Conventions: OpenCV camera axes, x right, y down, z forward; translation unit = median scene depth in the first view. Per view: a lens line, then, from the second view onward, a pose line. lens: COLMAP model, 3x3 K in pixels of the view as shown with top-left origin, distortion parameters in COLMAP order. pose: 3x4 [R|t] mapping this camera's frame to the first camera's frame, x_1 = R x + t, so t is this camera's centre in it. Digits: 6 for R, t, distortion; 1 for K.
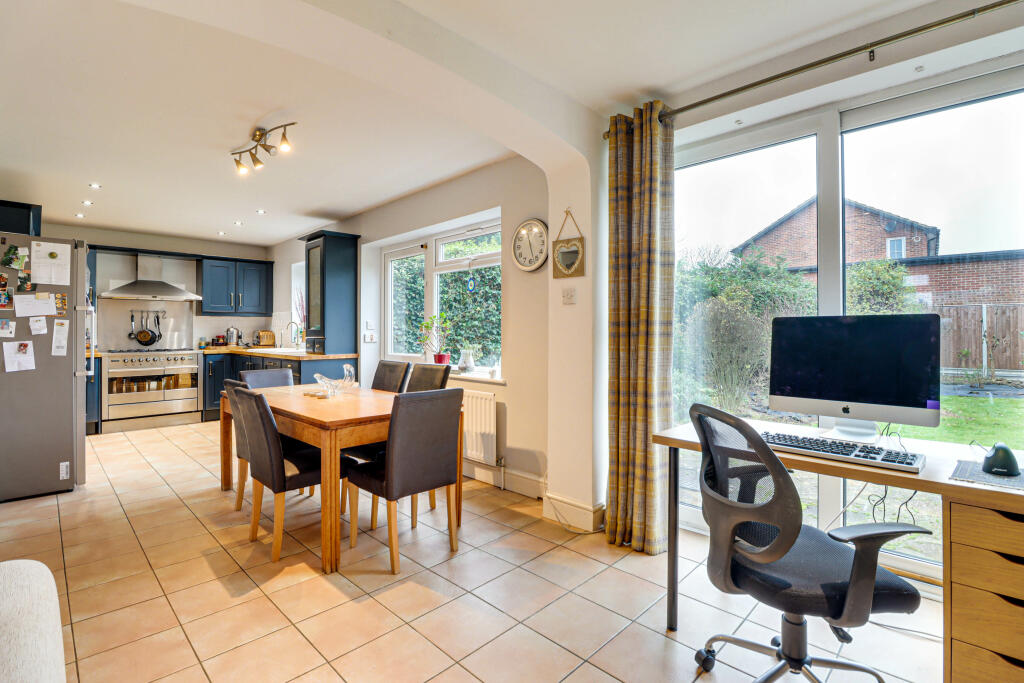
lens RADIAL K [[479.0, 0, 515.0], [0, 479.0, 331.3], [0, 0, 1]] dist [-0.001444, -0.000626]
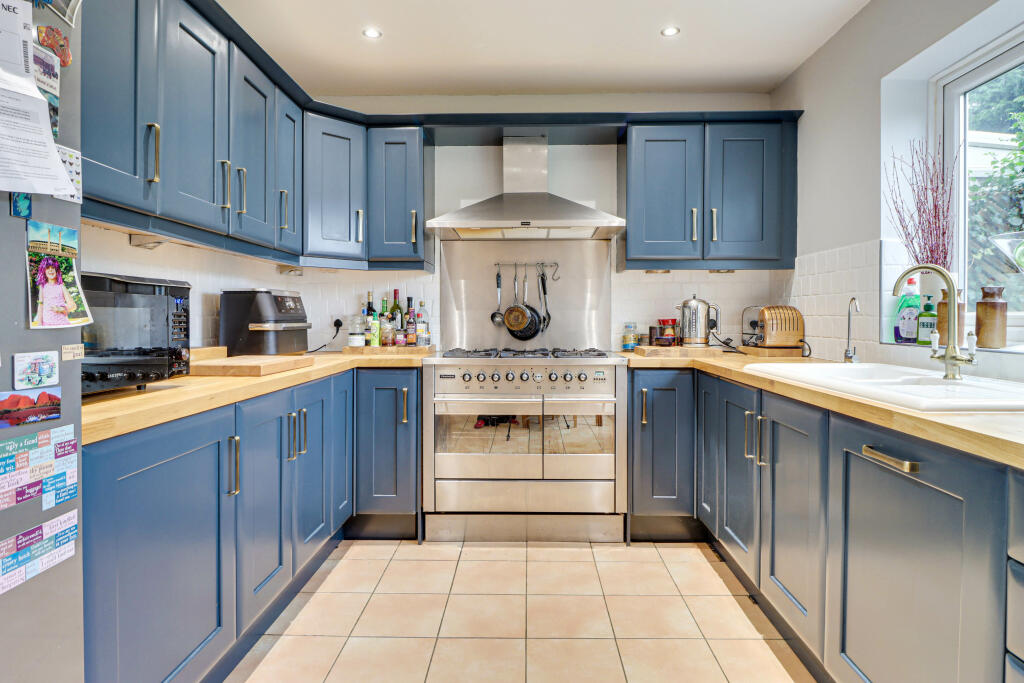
lens RADIAL K [[600.5, 0, 513.0], [0, 600.5, 319.3], [0, 0, 1]] dist [0.000419, 0.000105]
pose [[0.690430, 0.004234, -0.723386, -0.673169], [-0.001726, 0.999990, 0.004206, 0.013969], [0.723397, -0.001655, 0.690431, 1.103621]]
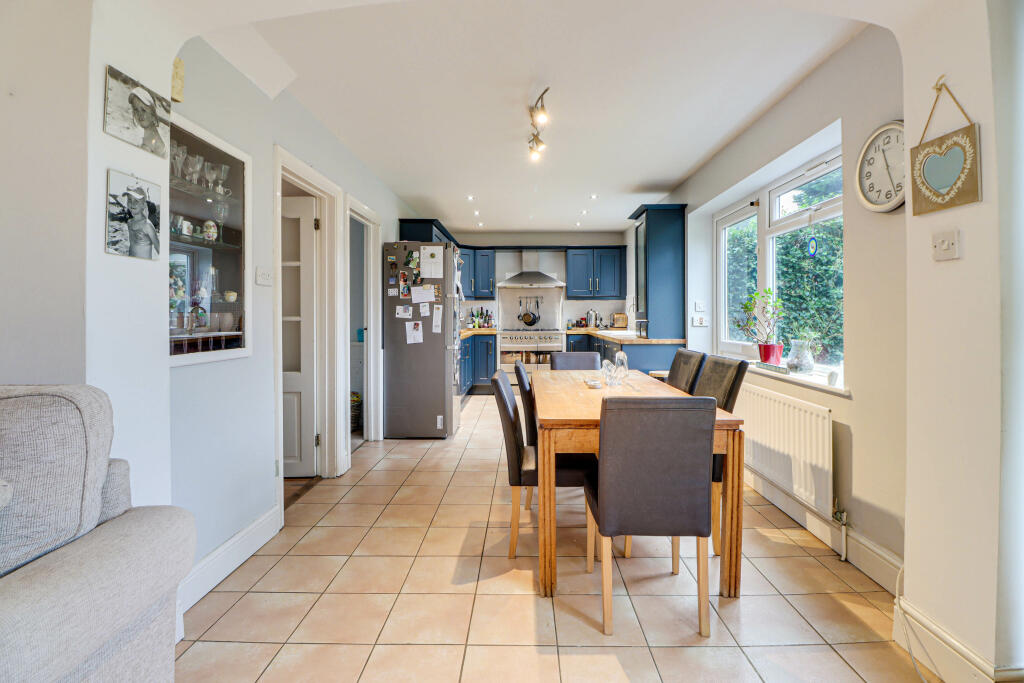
lens RADIAL K [[481.2, 0, 513.6], [0, 481.2, 314.5], [0, 0, 1]] dist [0.002224, -0.011303]
pose [[0.697742, -0.000244, -0.716349, 0.122838], [0.000985, 0.999999, 0.000619, 0.001161], [0.716348, -0.001137, 0.697742, 0.234034]]
